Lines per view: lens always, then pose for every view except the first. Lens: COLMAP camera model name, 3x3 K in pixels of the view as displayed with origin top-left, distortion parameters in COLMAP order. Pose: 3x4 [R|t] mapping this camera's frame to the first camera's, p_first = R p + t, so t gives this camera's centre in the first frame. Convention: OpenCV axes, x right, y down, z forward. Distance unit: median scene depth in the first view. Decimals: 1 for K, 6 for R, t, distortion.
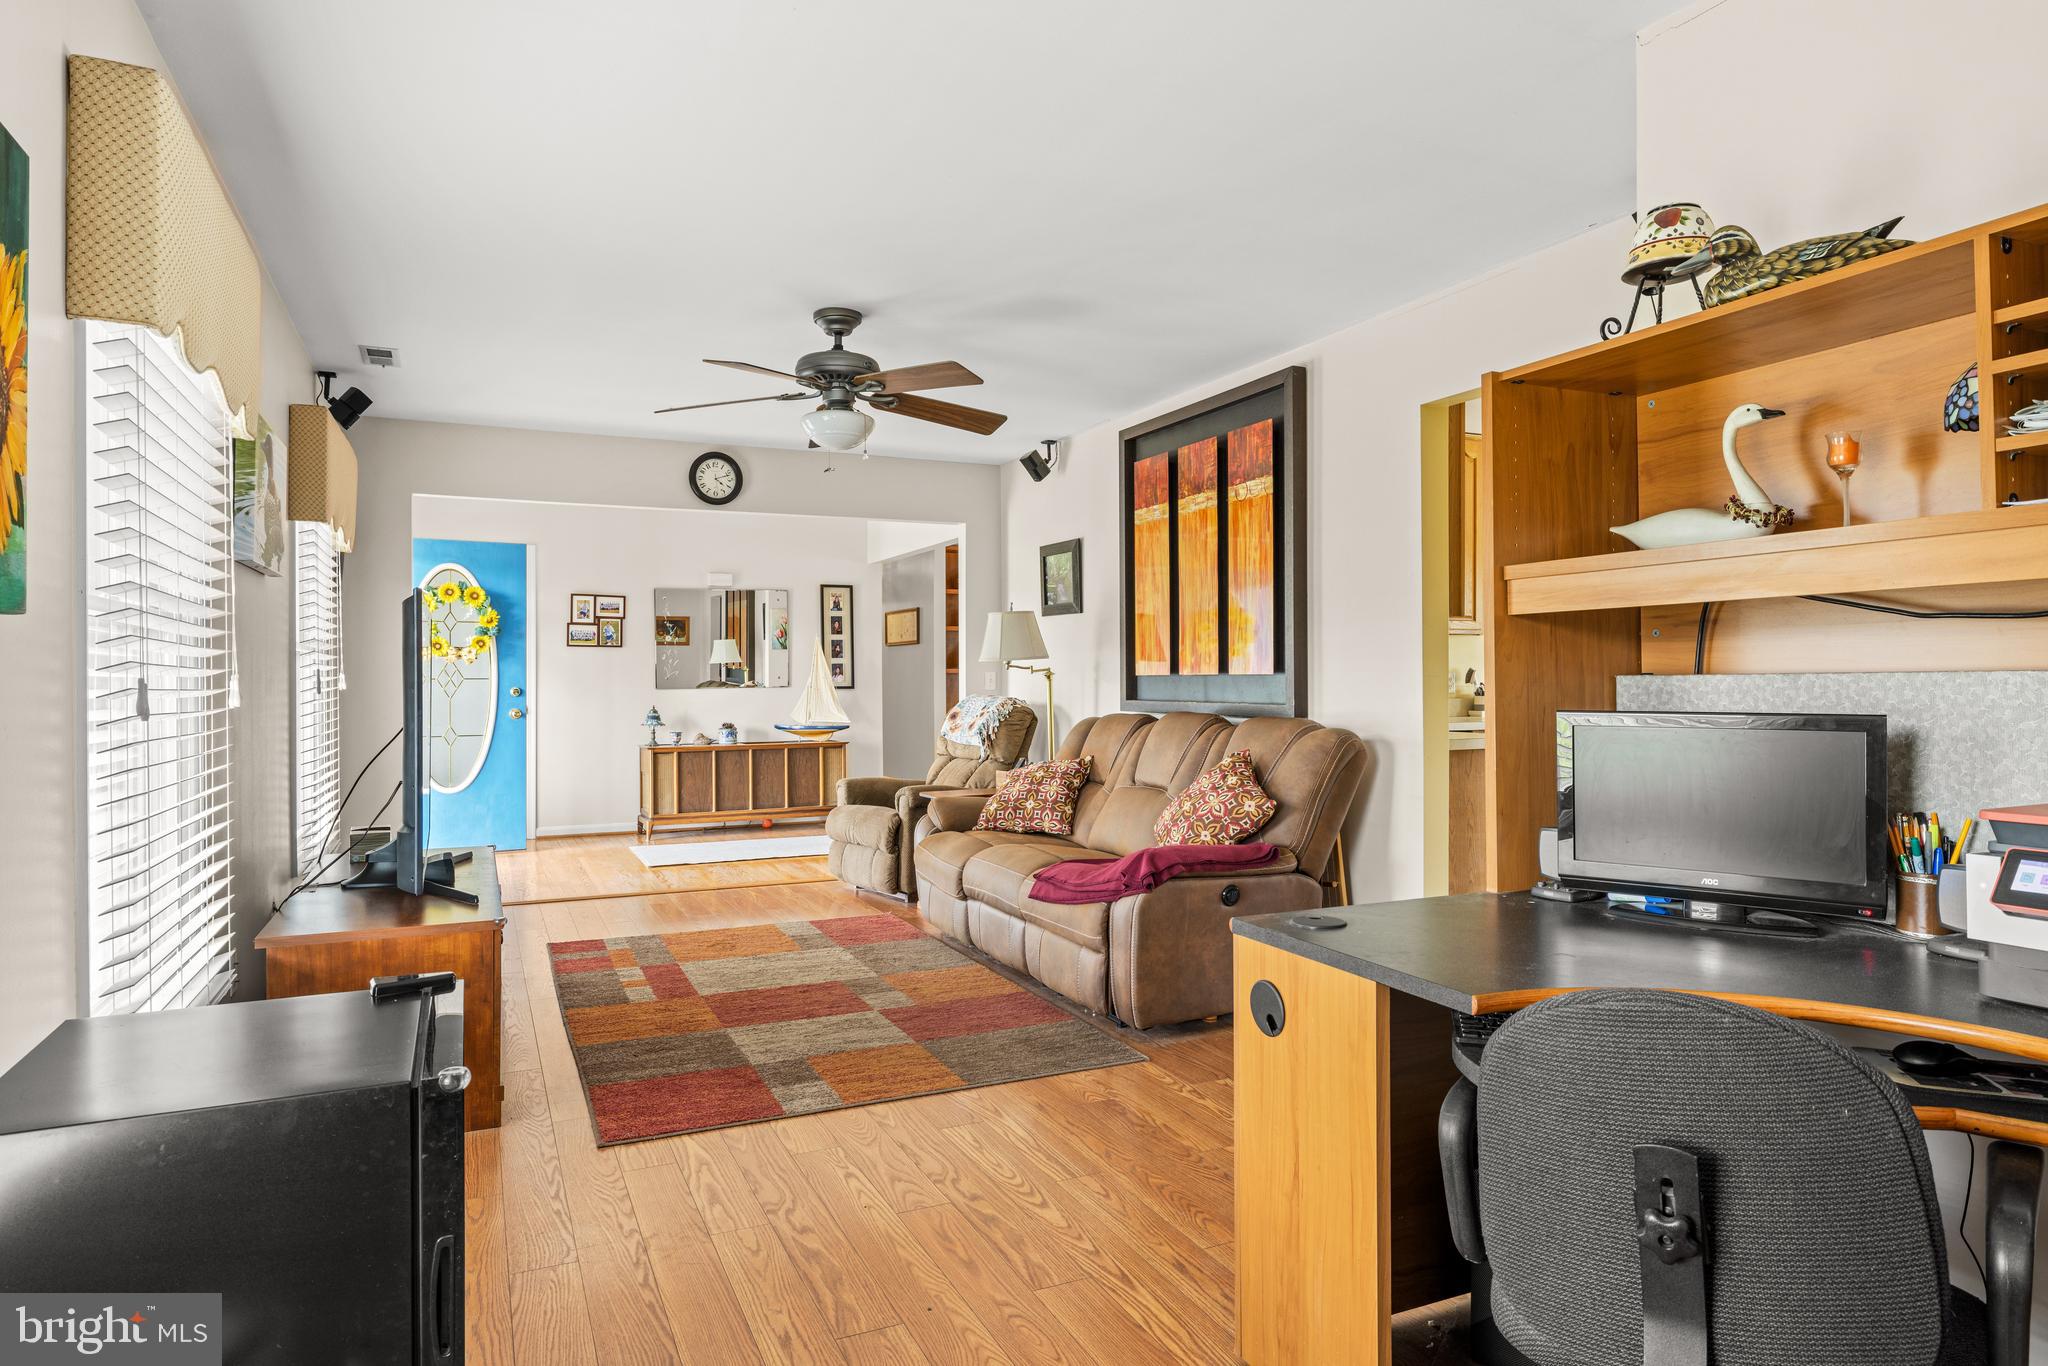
lens RADIAL K [[1171.6, 0, 1028.2], [0, 1171.6, 676.2], [0, 0, 1]] dist [-0.001601, -0.000214]
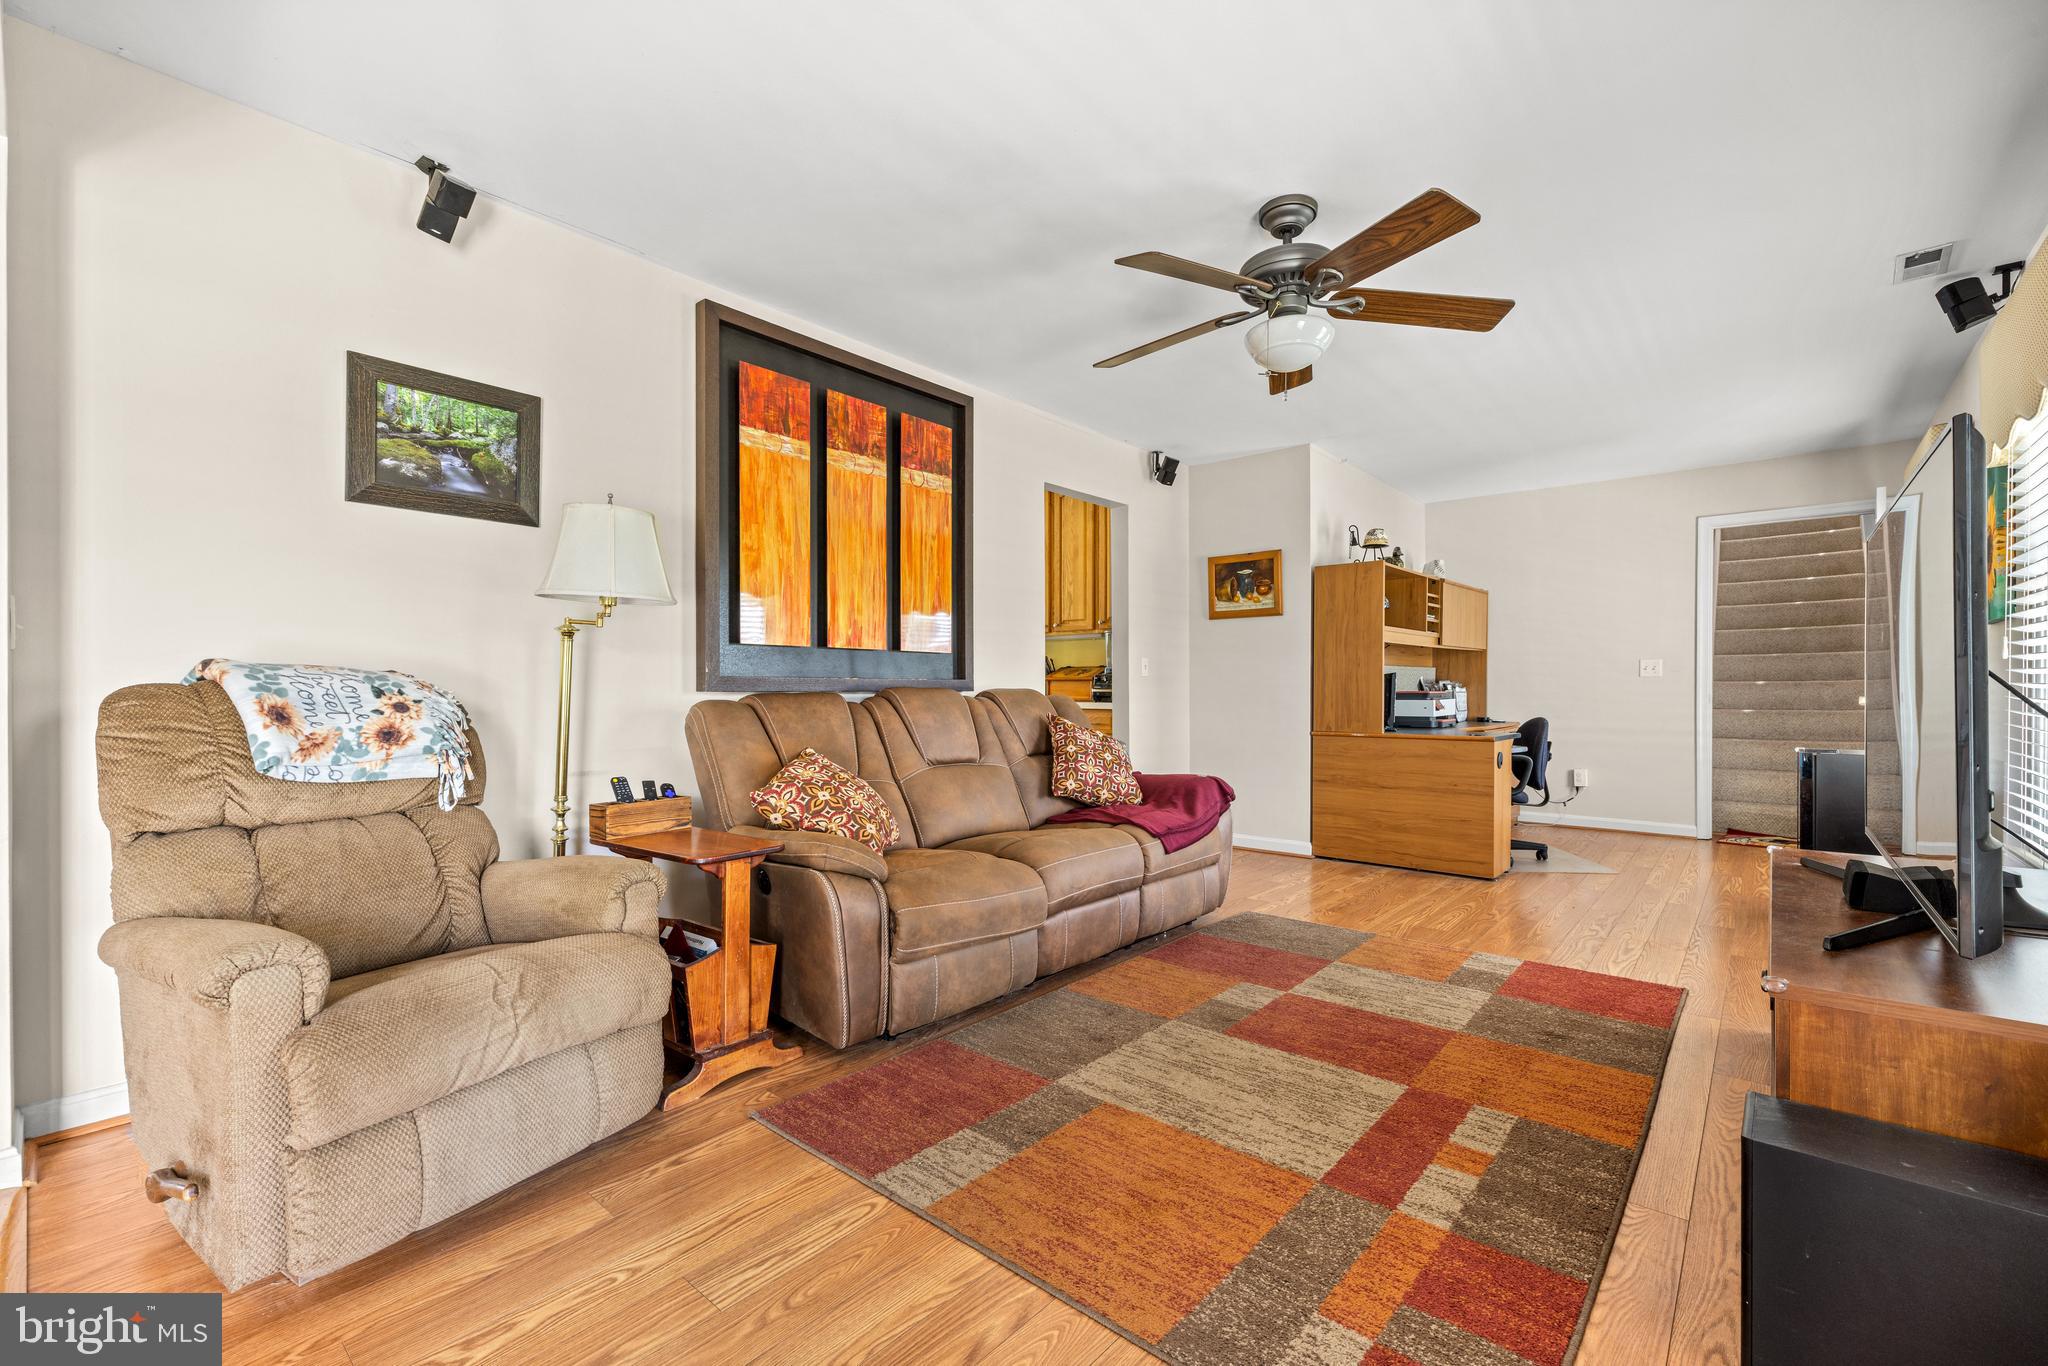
lens RADIAL K [[862.3, 0, 1022.4], [0, 862.3, 677.4], [0, 0, 1]] dist [0.003277, -0.000162]
pose [[-0.395886, 0.009926, 0.918246, -0.564063], [-0.003857, 0.999915, -0.012471, 0.032016], [-0.918292, -0.008479, -0.395814, 1.205761]]
